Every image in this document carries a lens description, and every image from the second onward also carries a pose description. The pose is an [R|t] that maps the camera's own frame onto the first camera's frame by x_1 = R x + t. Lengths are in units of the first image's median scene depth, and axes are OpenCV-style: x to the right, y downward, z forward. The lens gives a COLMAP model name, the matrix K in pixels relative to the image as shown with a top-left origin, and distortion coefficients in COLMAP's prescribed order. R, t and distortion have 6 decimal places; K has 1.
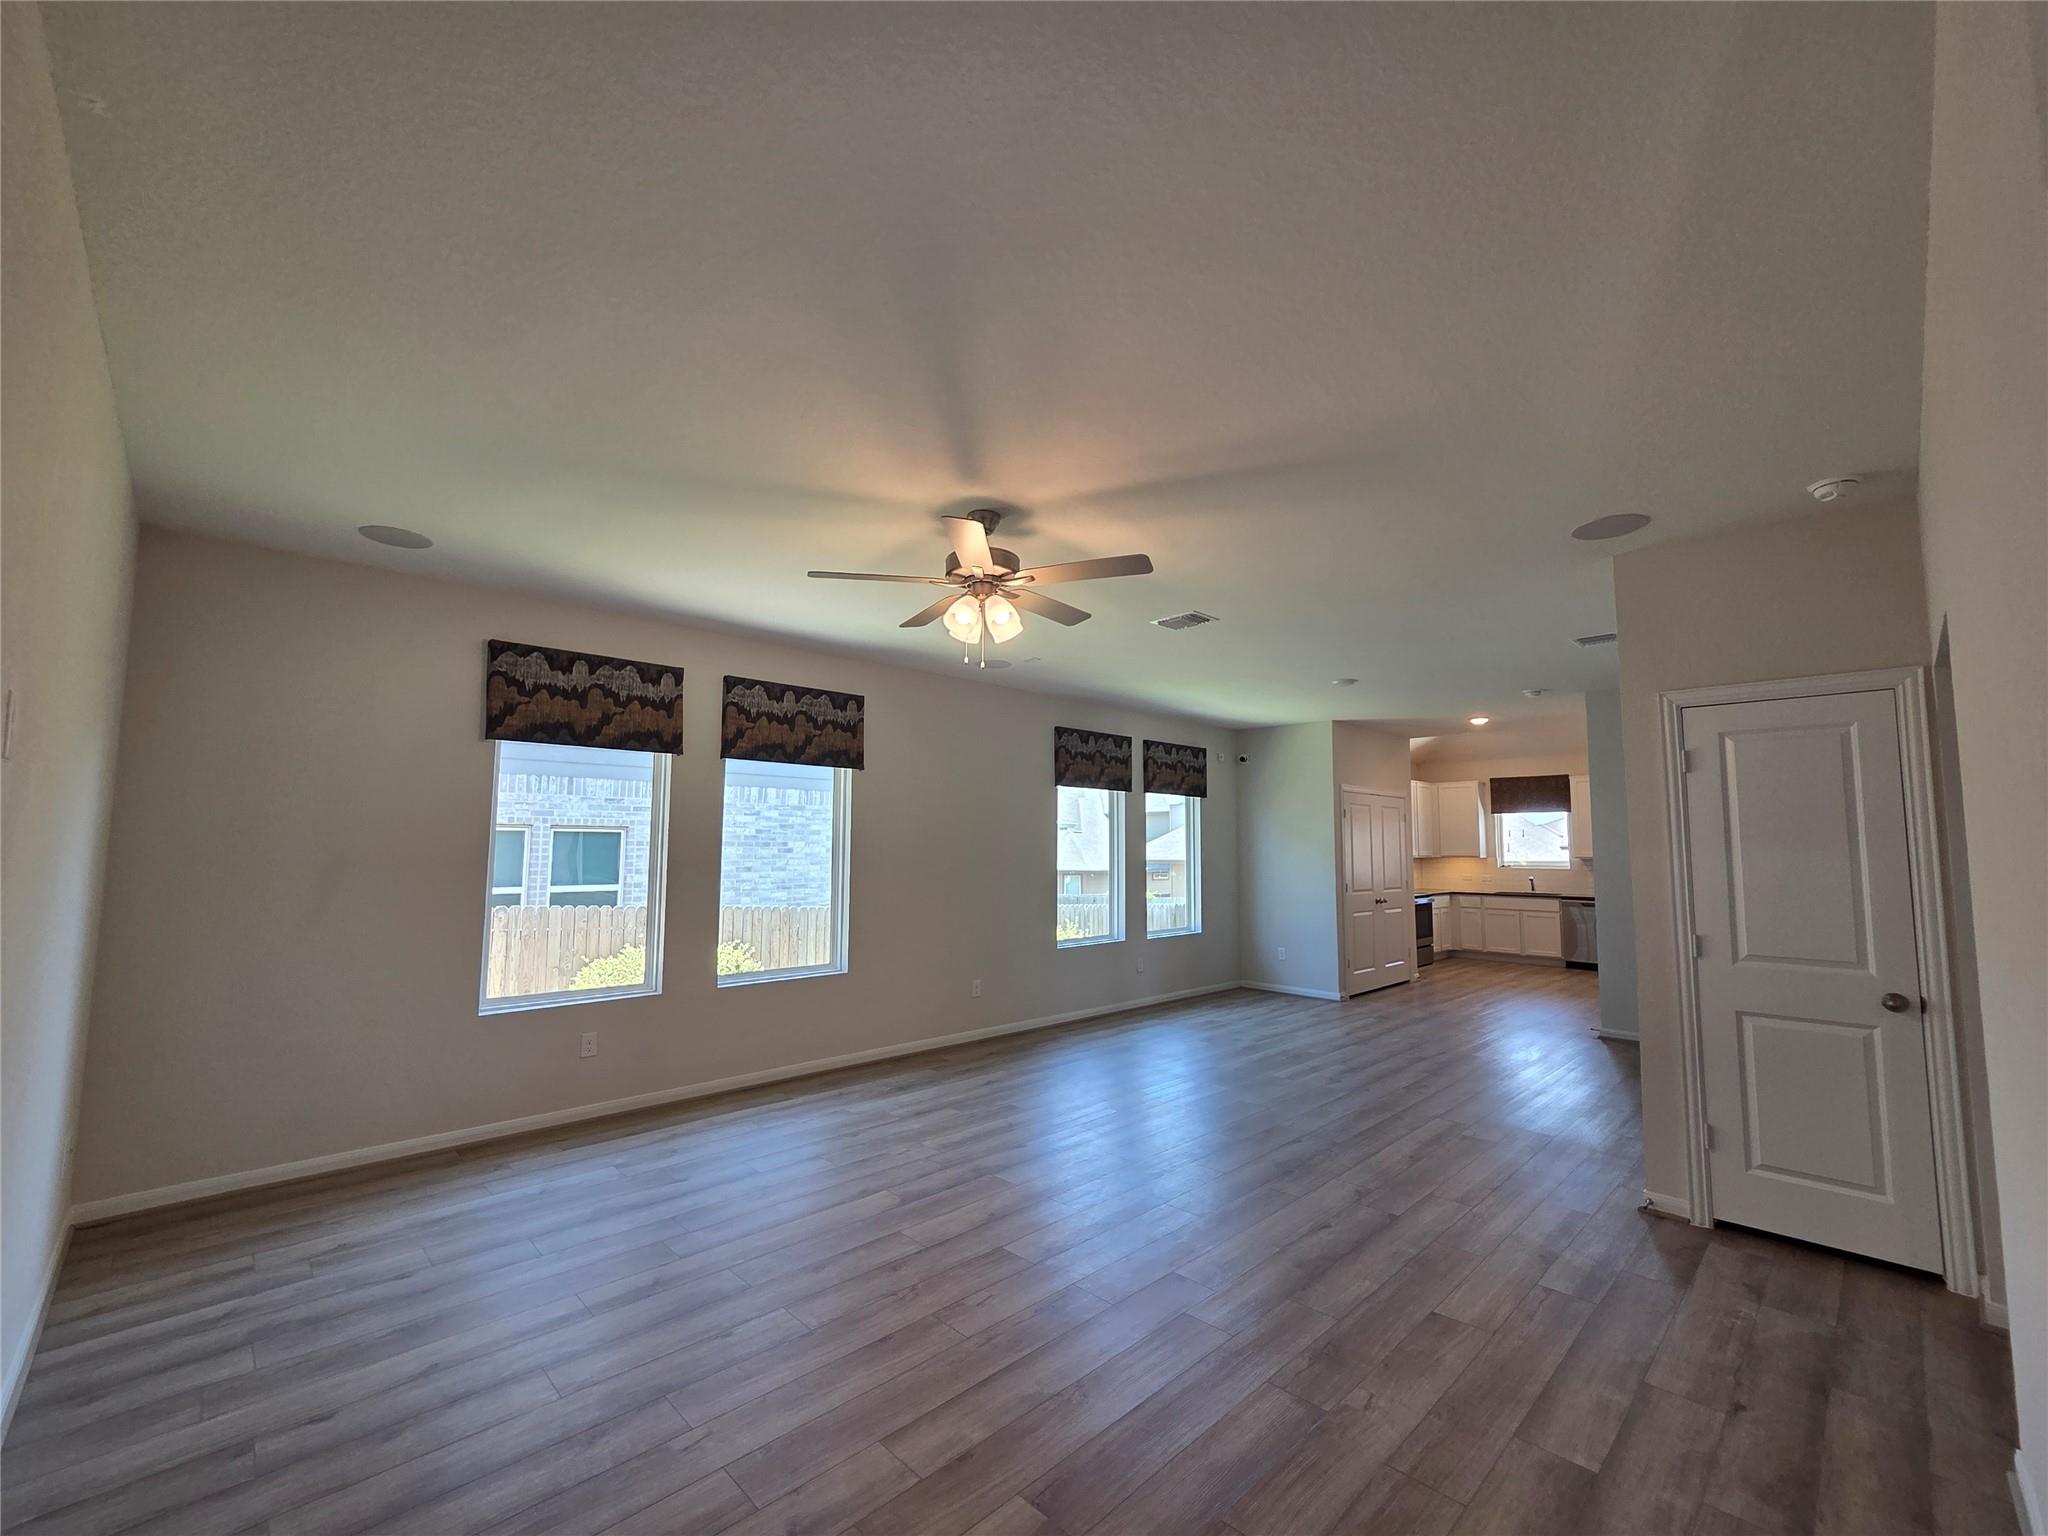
lens RADIAL K [[839.4, 0, 1022.3], [0, 839.4, 774.7], [0, 0, 1]] dist [-0.001038, 0.000436]
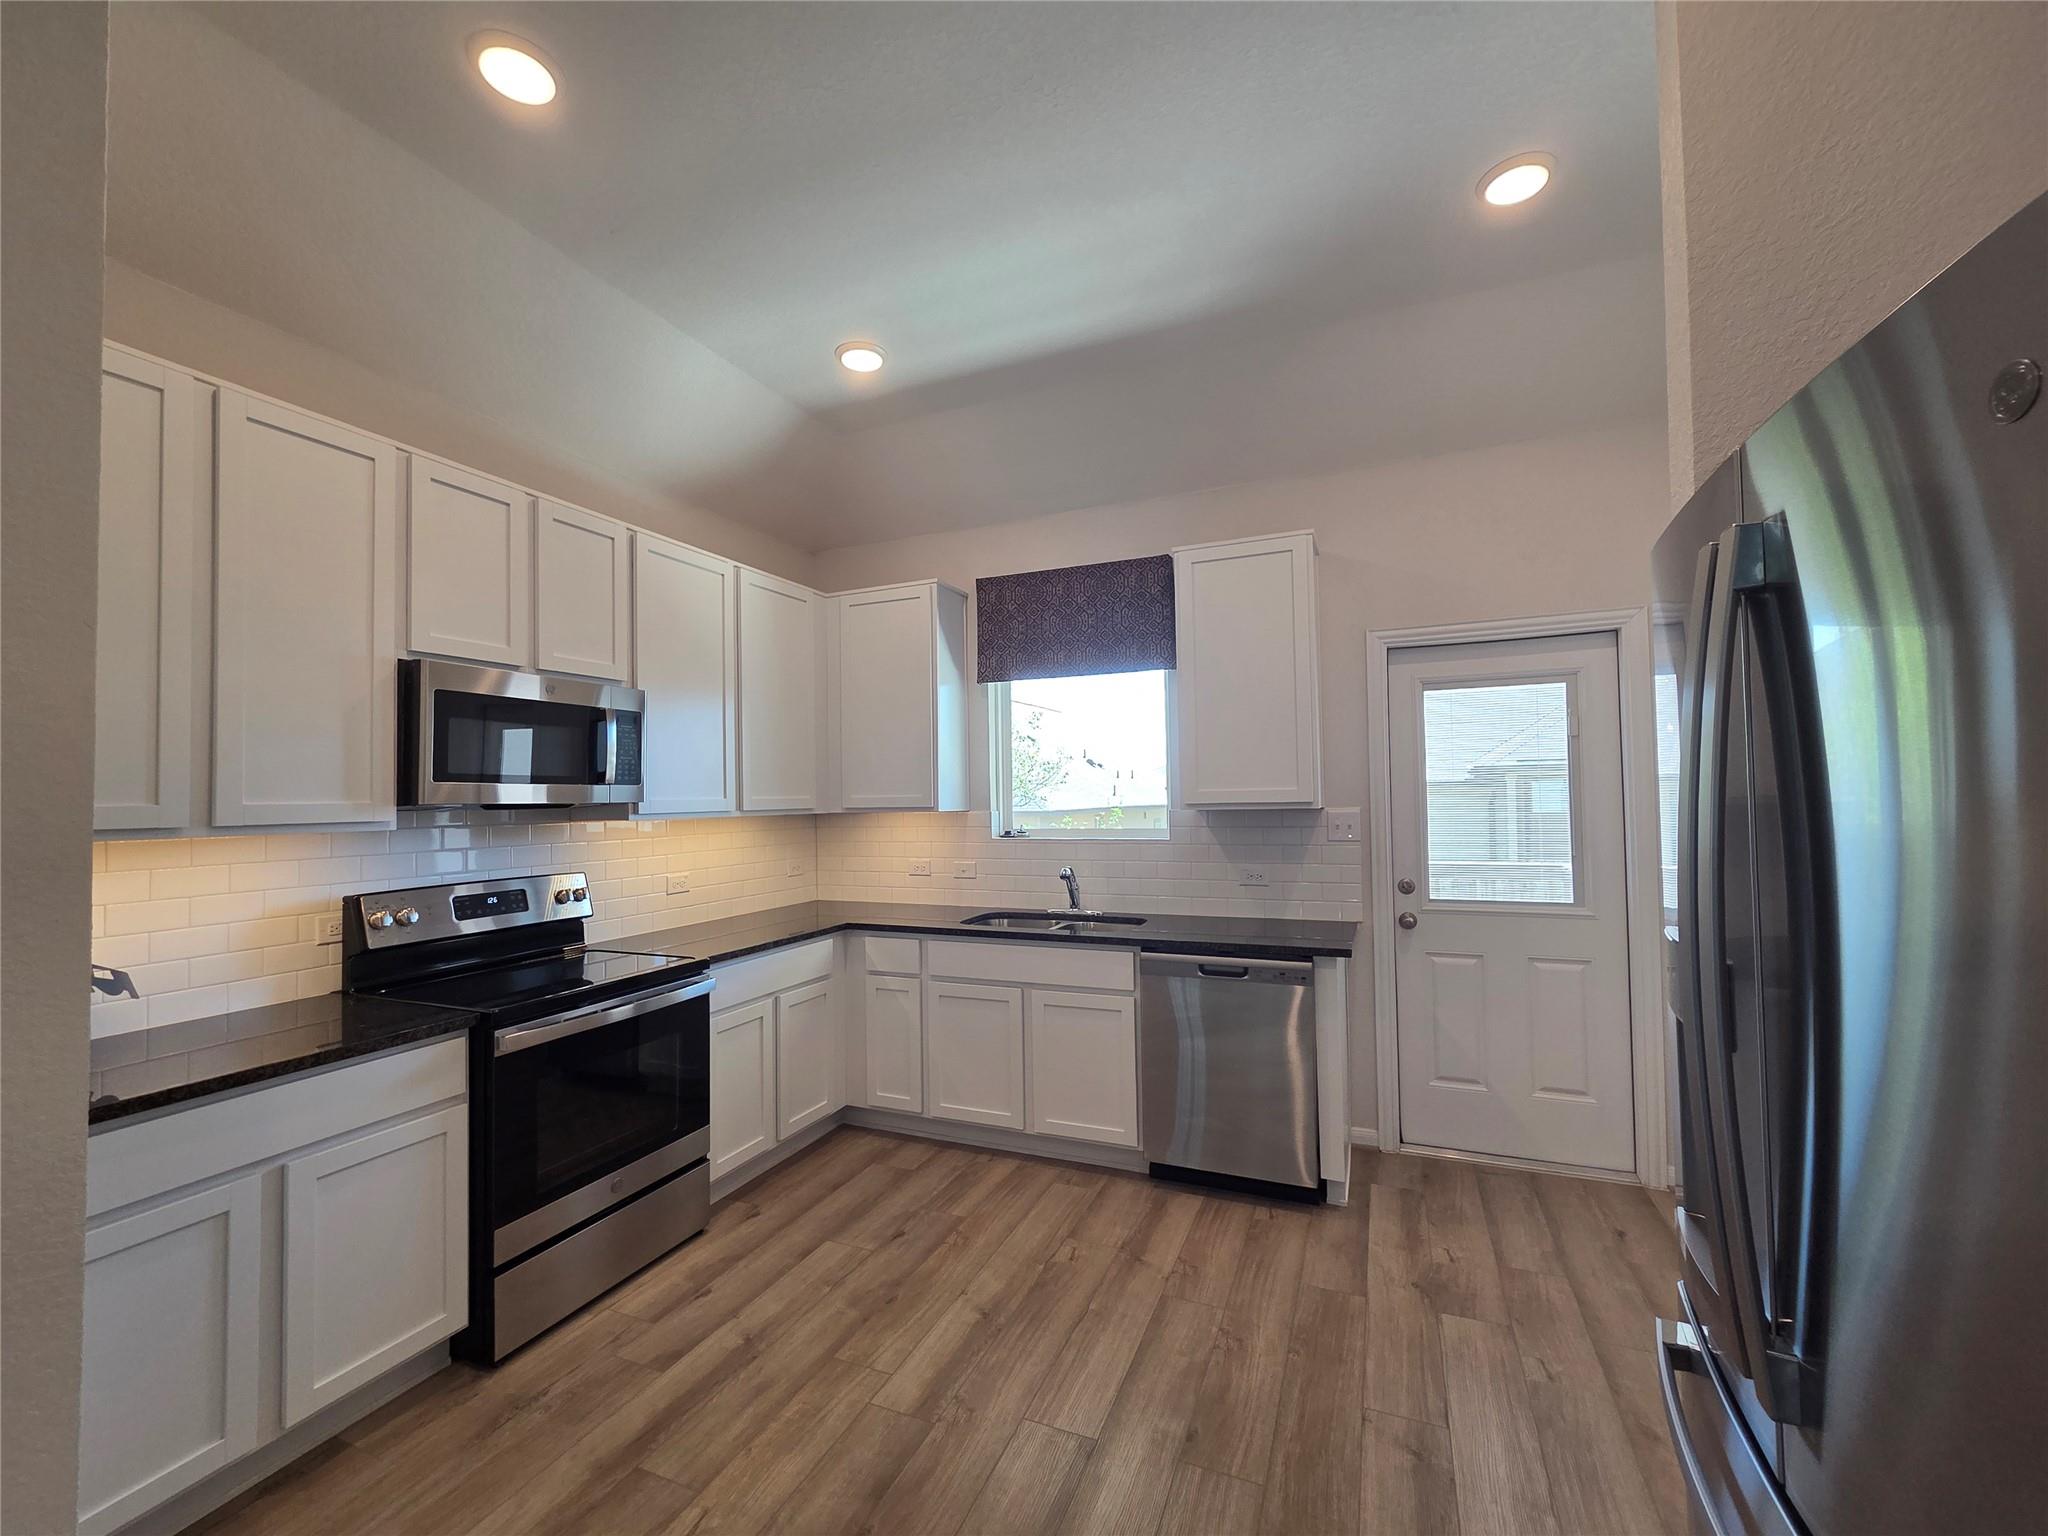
lens RADIAL K [[838.8, 0, 1023.8], [0, 838.8, 777.4], [0, 0, 1]] dist [-0.000540, 0.000574]
pose [[0.922615, -0.009897, 0.385595, 0.971195], [-0.014181, 0.998125, 0.059549, 0.141053], [-0.385461, -0.060409, 0.920744, 1.477830]]
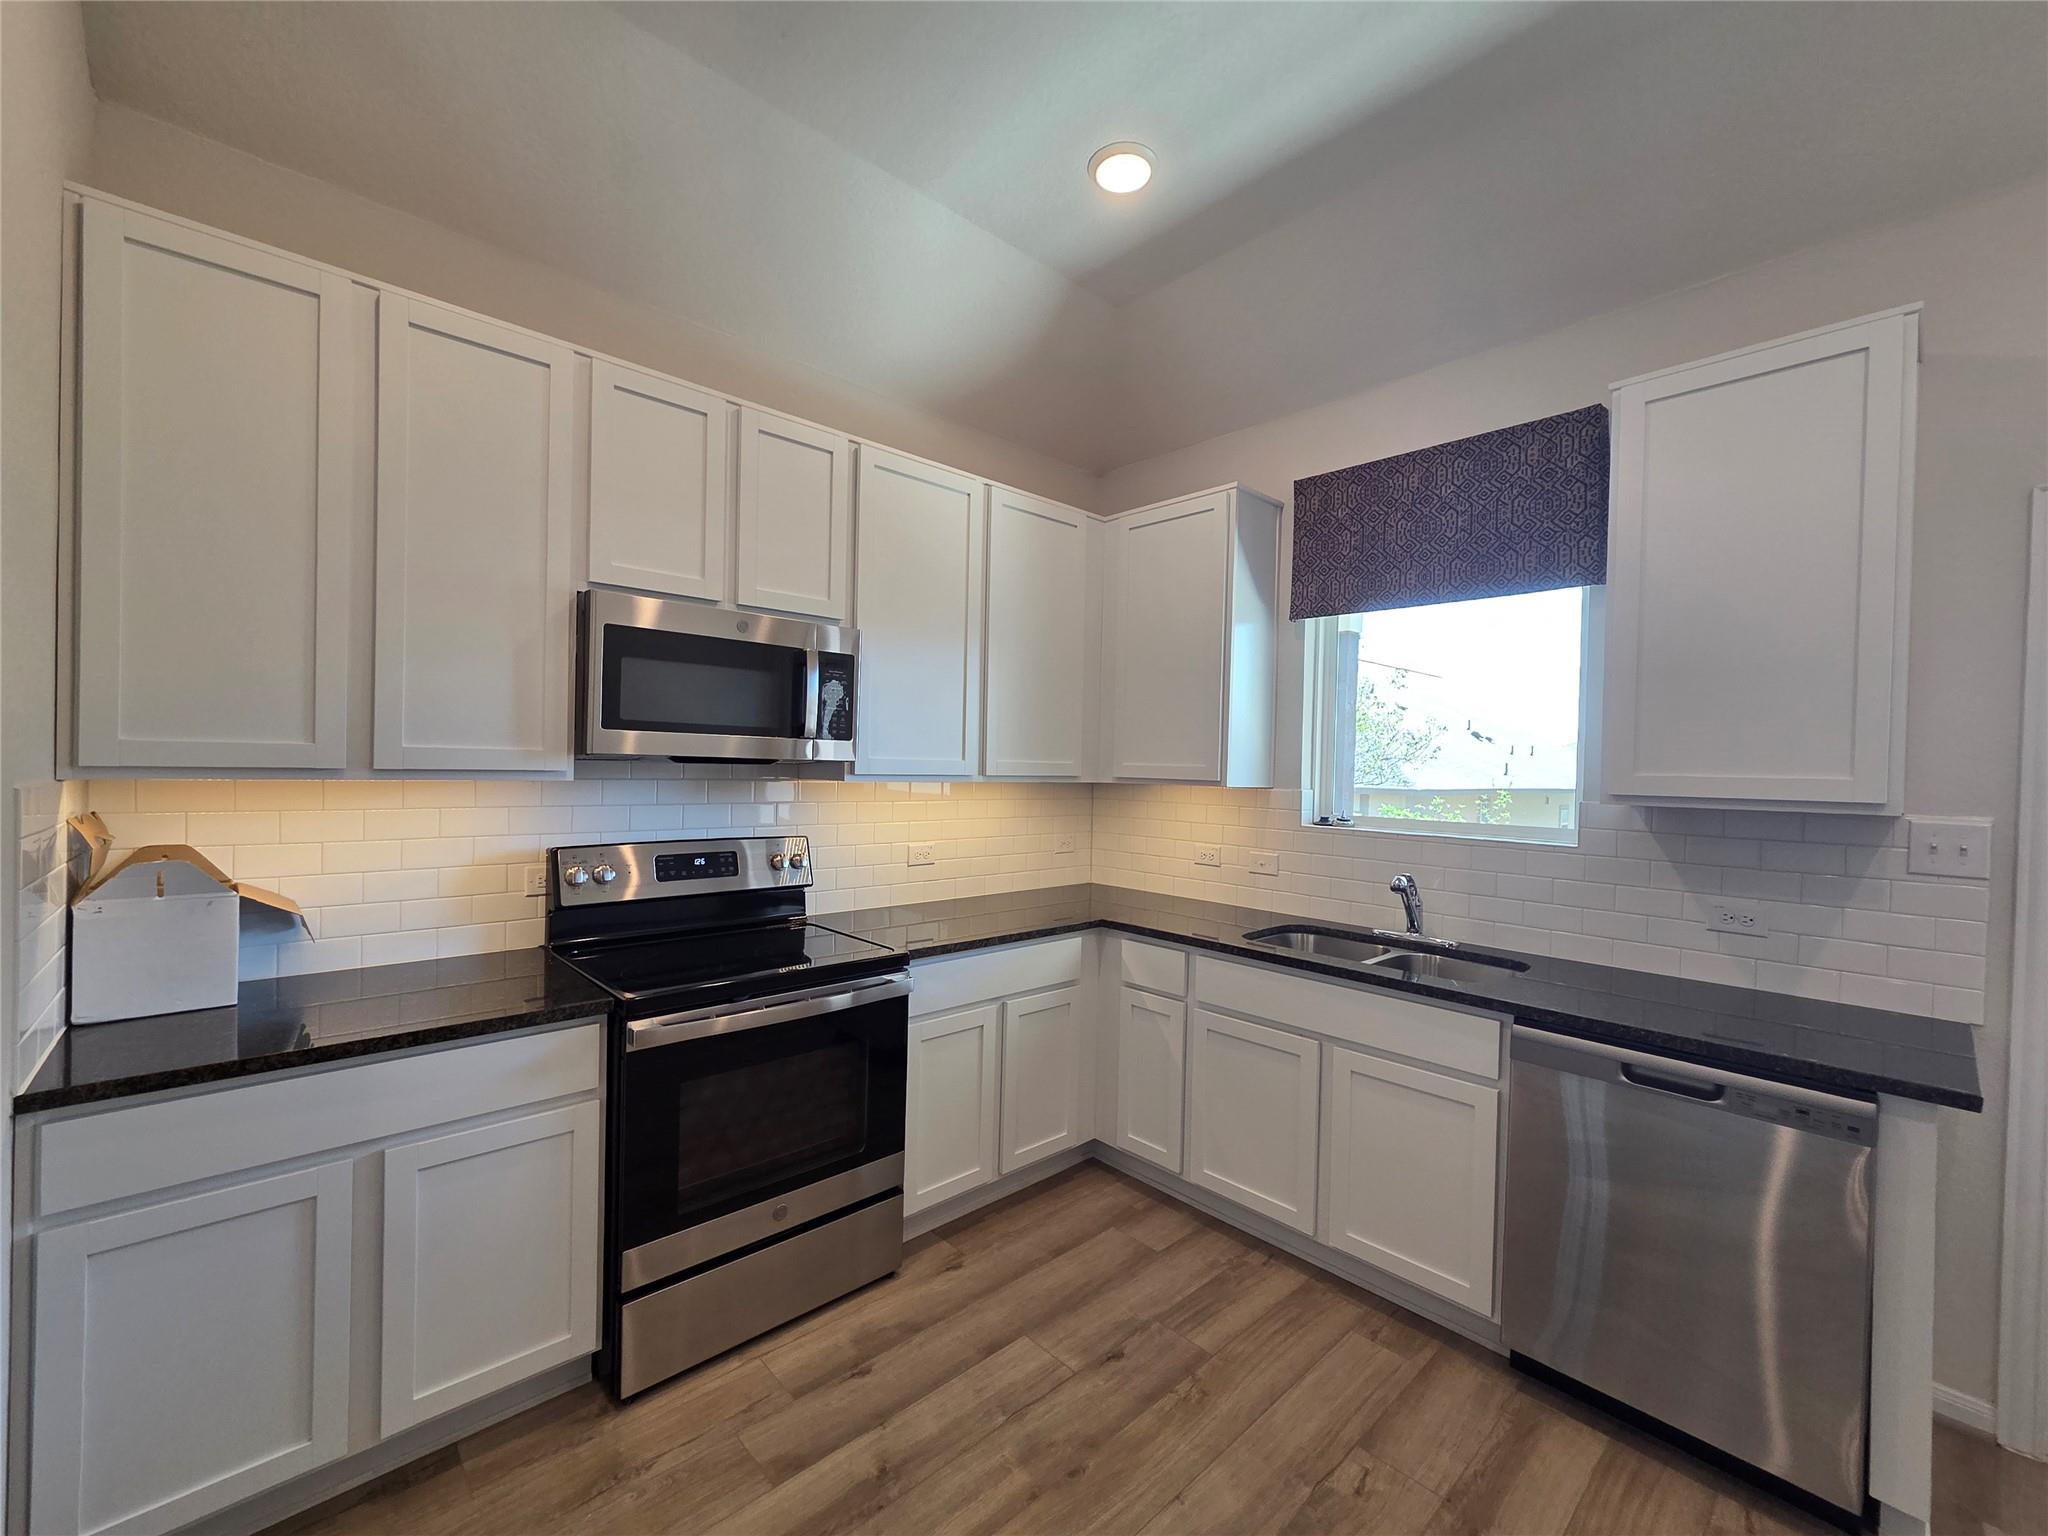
lens RADIAL K [[838.8, 0, 1023.8], [0, 838.8, 777.4], [0, 0, 1]] dist [-0.000540, 0.000574]
pose [[0.999593, 0.019440, -0.020876, 1.056517], [-0.017165, 0.994418, 0.104108, 0.151971], [0.022783, -0.103707, 0.994347, 1.609436]]
